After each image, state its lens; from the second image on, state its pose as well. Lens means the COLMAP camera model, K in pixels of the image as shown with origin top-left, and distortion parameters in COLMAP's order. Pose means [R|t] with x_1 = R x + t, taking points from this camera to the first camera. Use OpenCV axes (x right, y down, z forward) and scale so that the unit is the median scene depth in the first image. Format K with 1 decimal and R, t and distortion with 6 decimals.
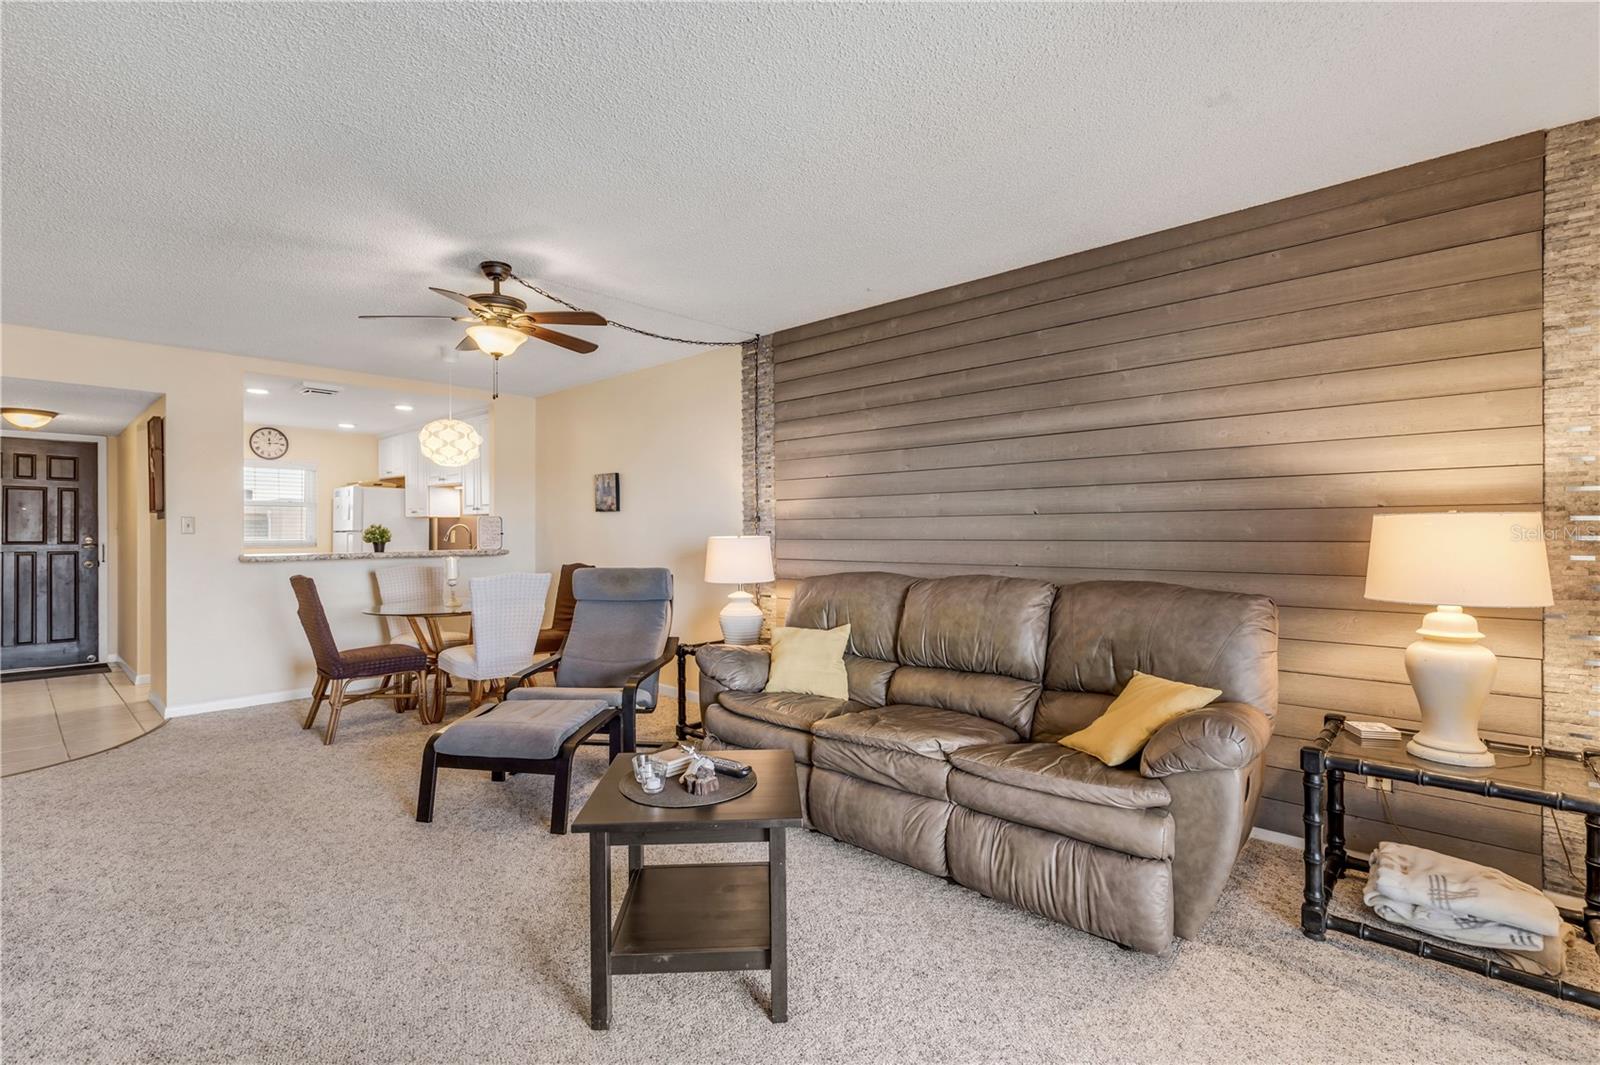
lens RADIAL K [[730.8, 0, 811.0], [0, 730.8, 533.2], [0, 0, 1]] dist [0.002746, -0.000433]
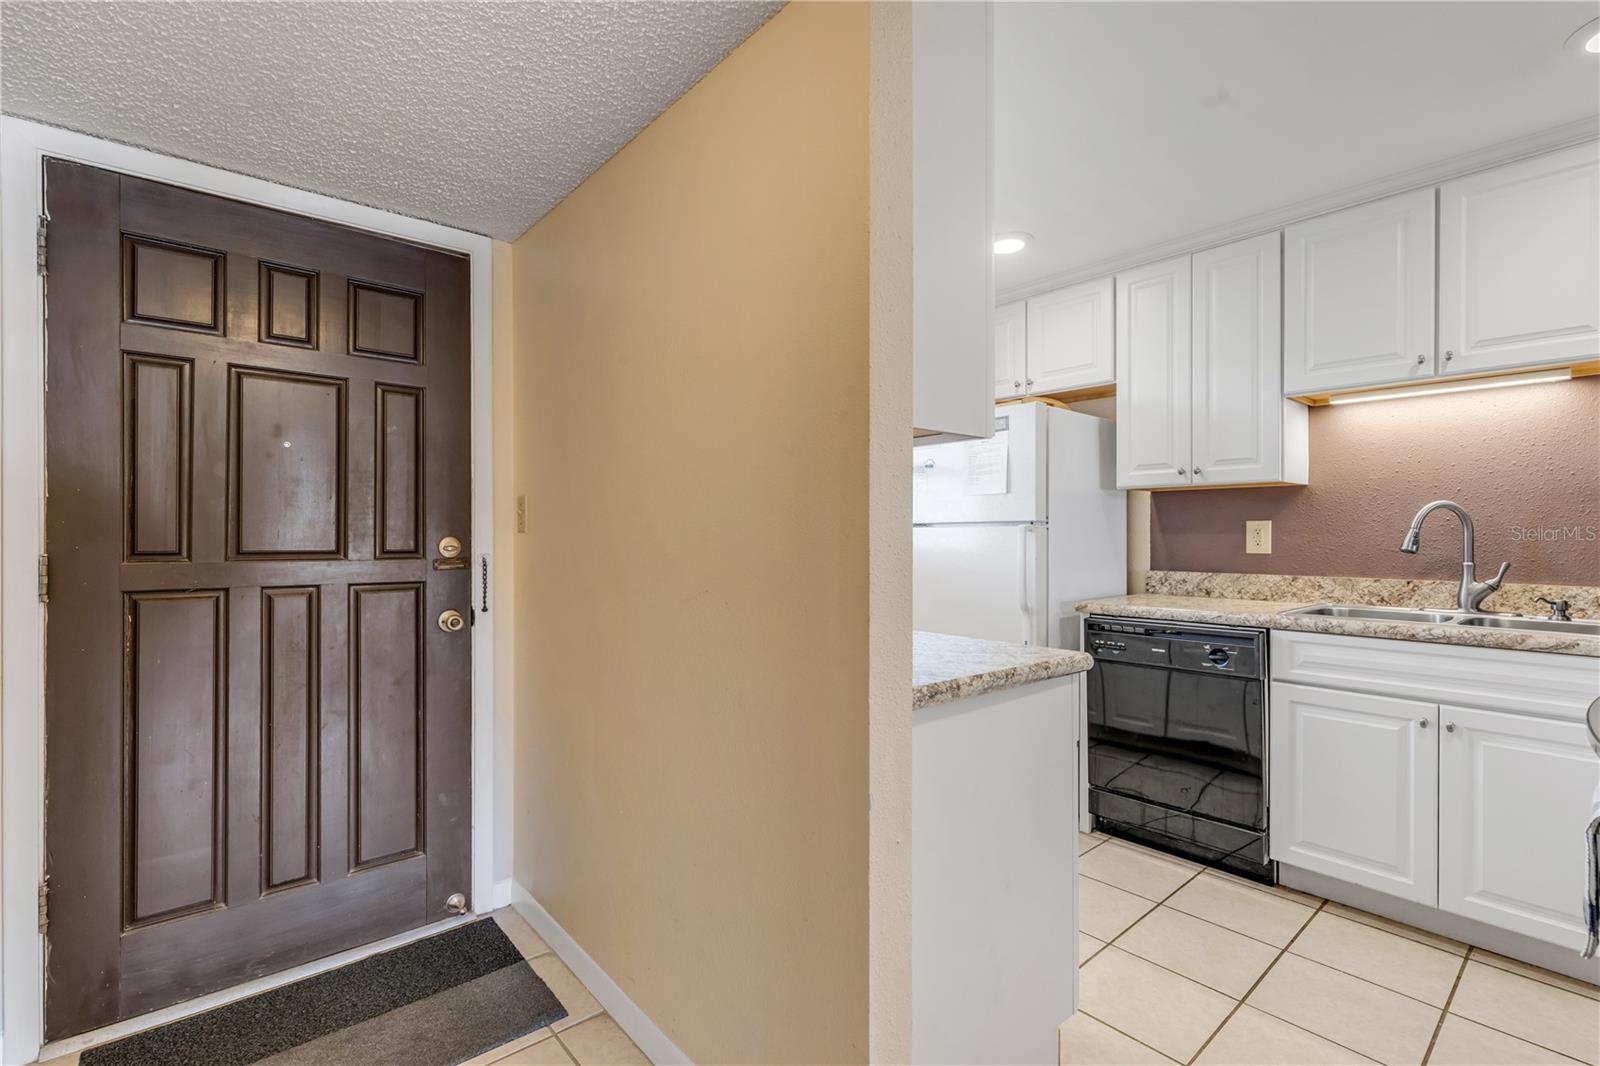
lens RADIAL K [[730.8, 0, 811.6], [0, 730.8, 538.4], [0, 0, 1]] dist [0.002746, -0.000433]
pose [[0.992065, 0.002534, -0.125700, -0.817790], [-0.002162, 0.999993, 0.003099, 0.004736], [0.125707, -0.002802, 0.992063, 0.723910]]
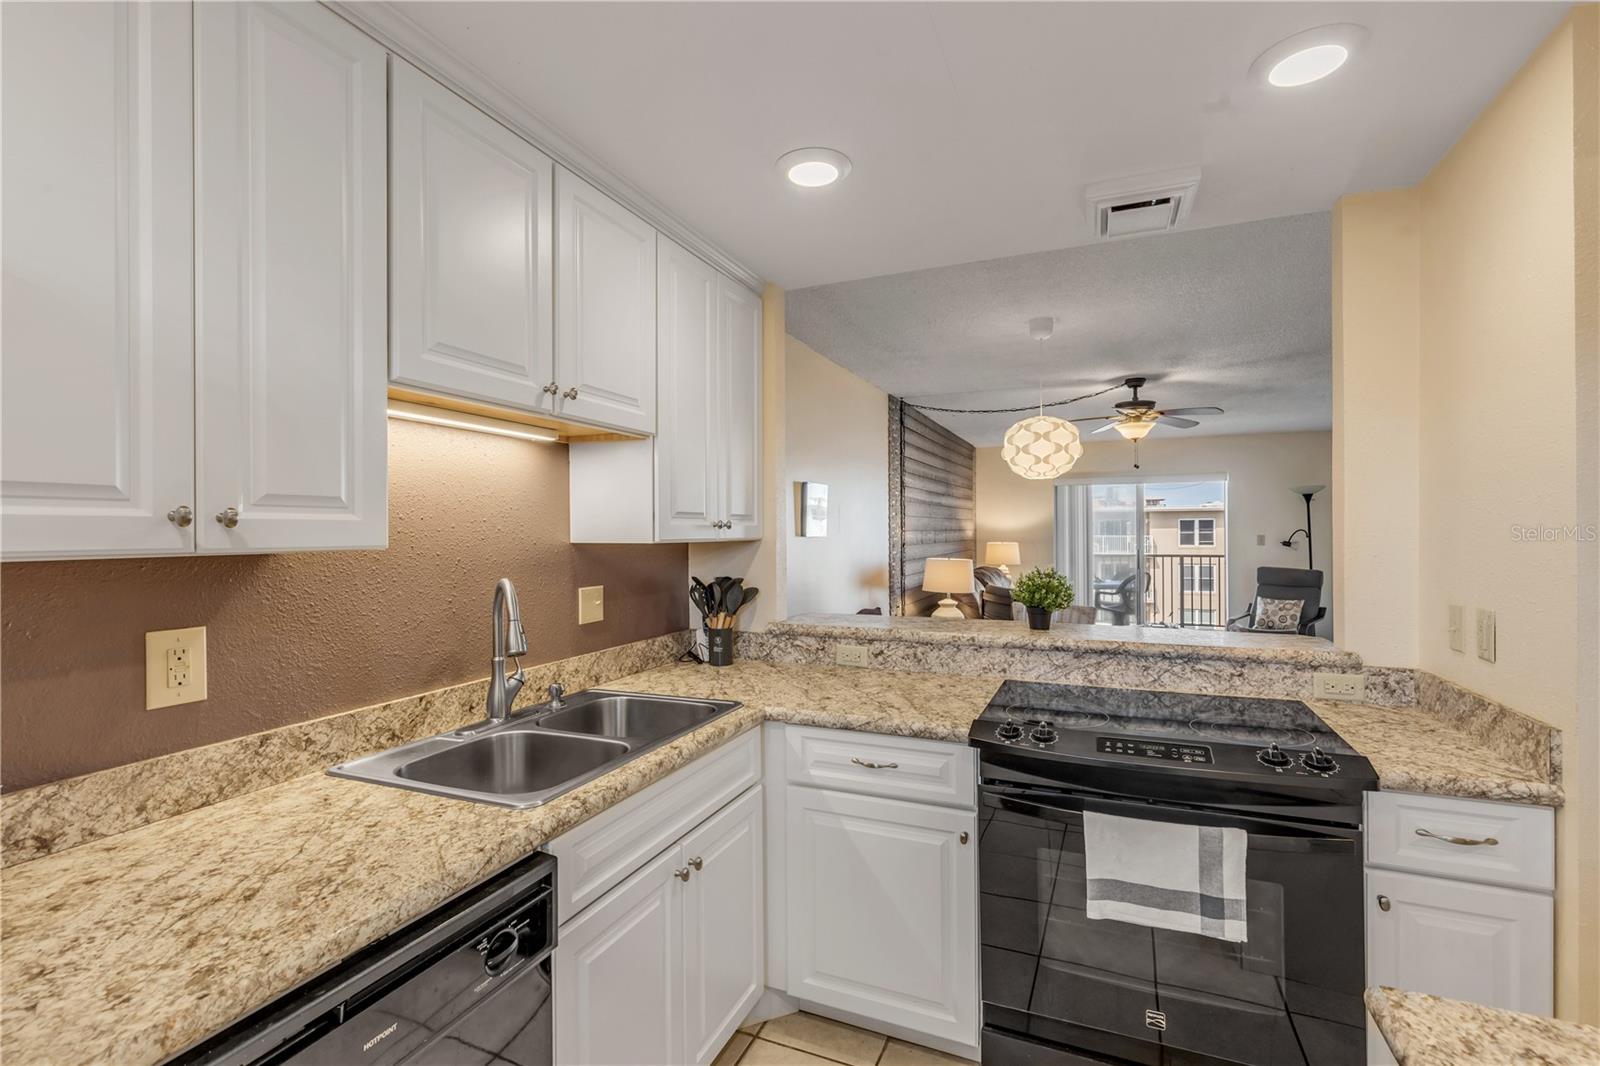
lens RADIAL K [[730.8, 0, 791.3], [0, 730.8, 529.3], [0, 0, 1]] dist [0.002746, -0.000433]
pose [[-0.328079, 0.007147, 0.944623, -0.840878], [0.008915, 0.999950, -0.004469, -0.030404], [-0.944608, 0.006955, -0.328127, 1.123414]]
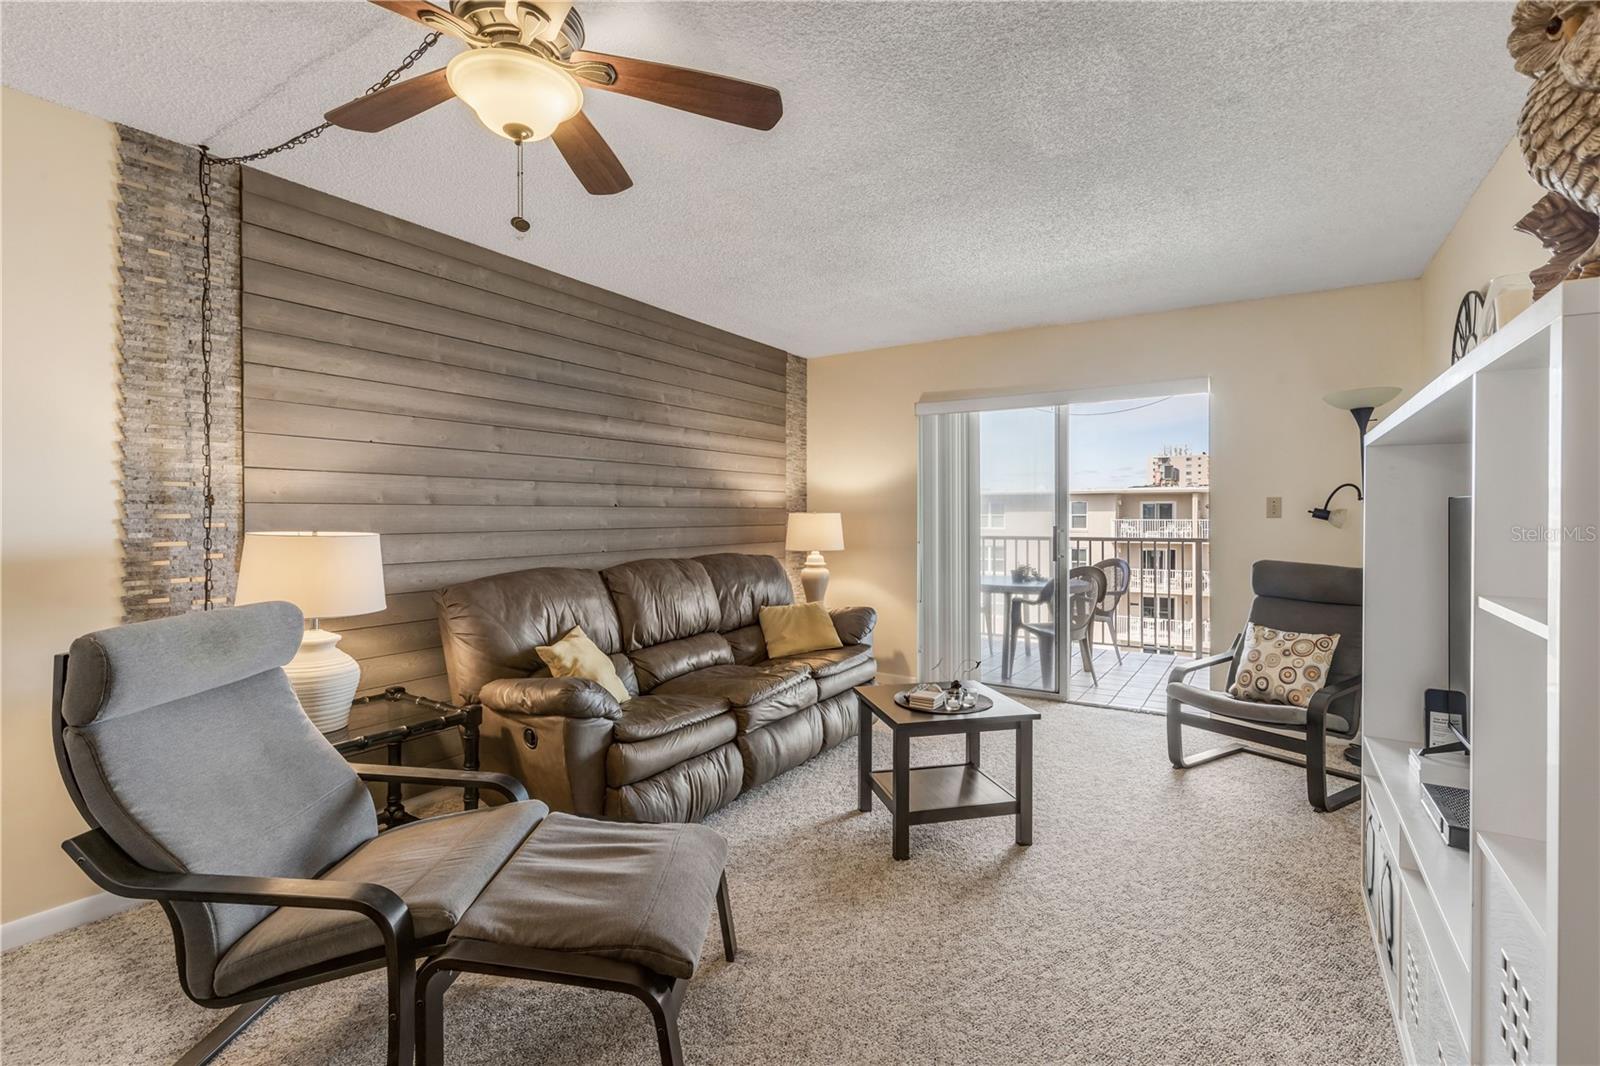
lens RADIAL K [[730.8, 0, 818.1], [0, 730.8, 518.8], [0, 0, 1]] dist [0.002746, -0.000433]
pose [[-0.192678, -0.000045, 0.981262, -0.471609], [0.004343, 0.999990, 0.000898, -0.003051], [-0.981253, 0.004435, -0.192675, 0.472951]]
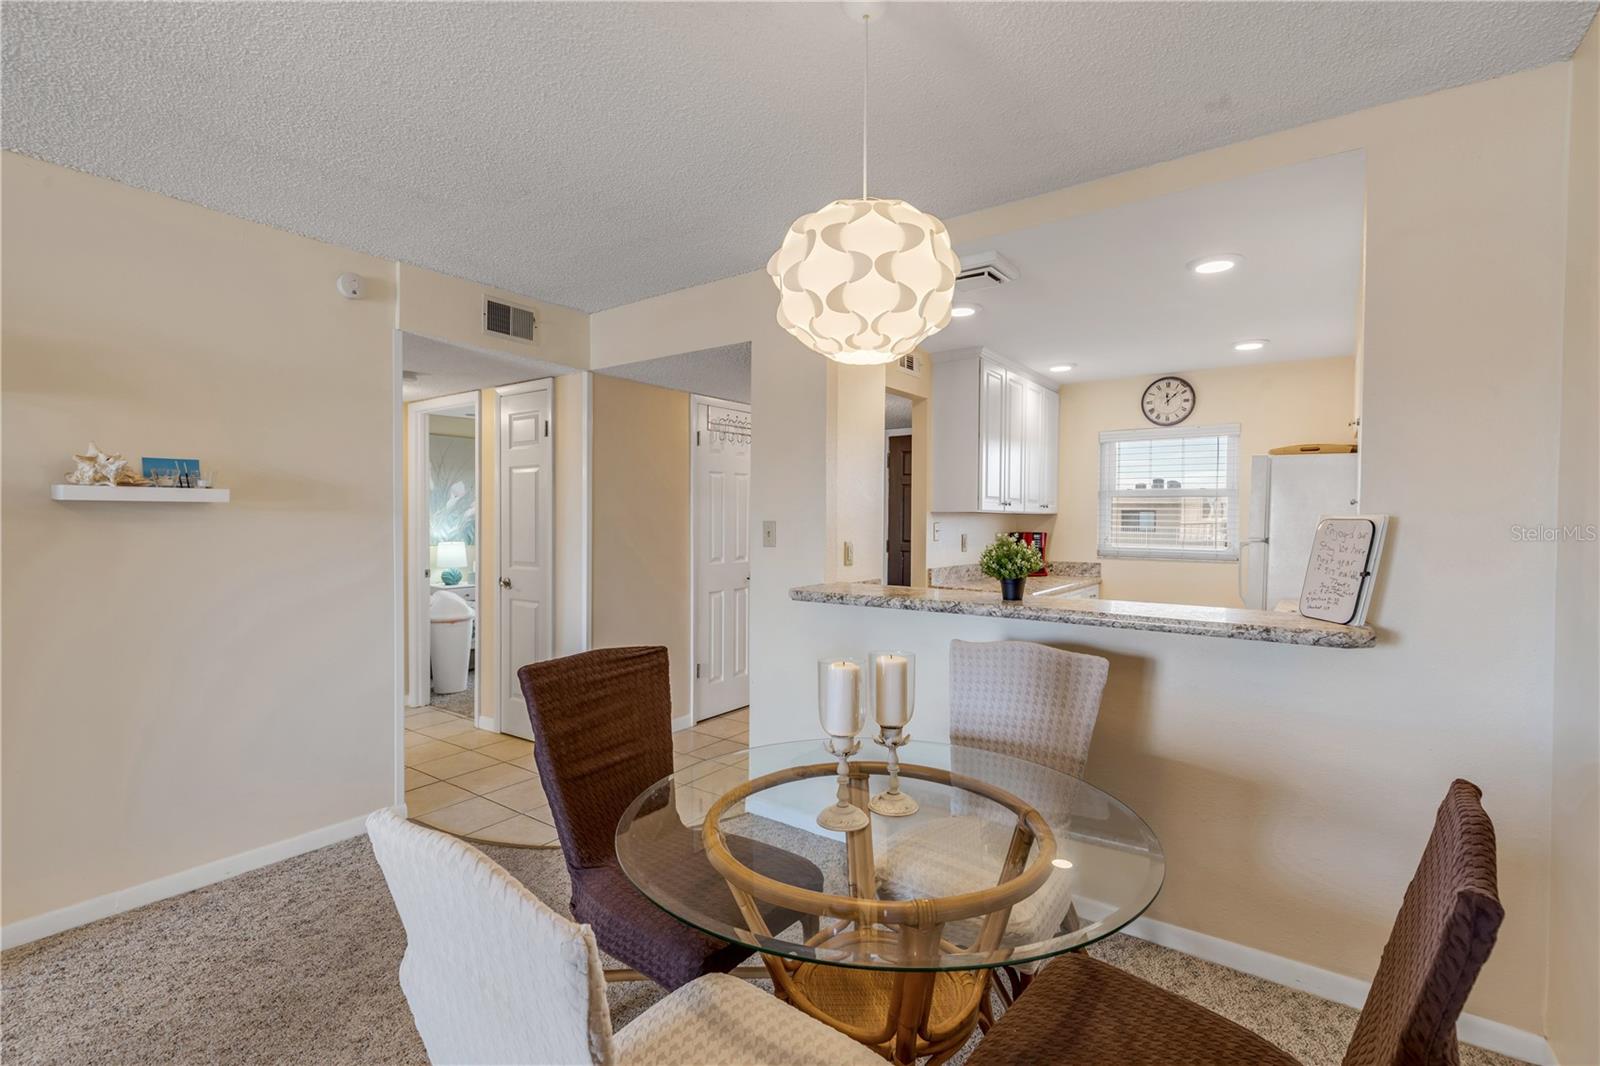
lens RADIAL K [[730.8, 0, 797.7], [0, 730.8, 532.5], [0, 0, 1]] dist [0.002746, -0.000433]
pose [[0.119497, 0.025374, -0.992510, -0.152820], [-0.009792, 0.999655, 0.024378, -0.021292], [0.992786, 0.006806, 0.119704, 0.712632]]
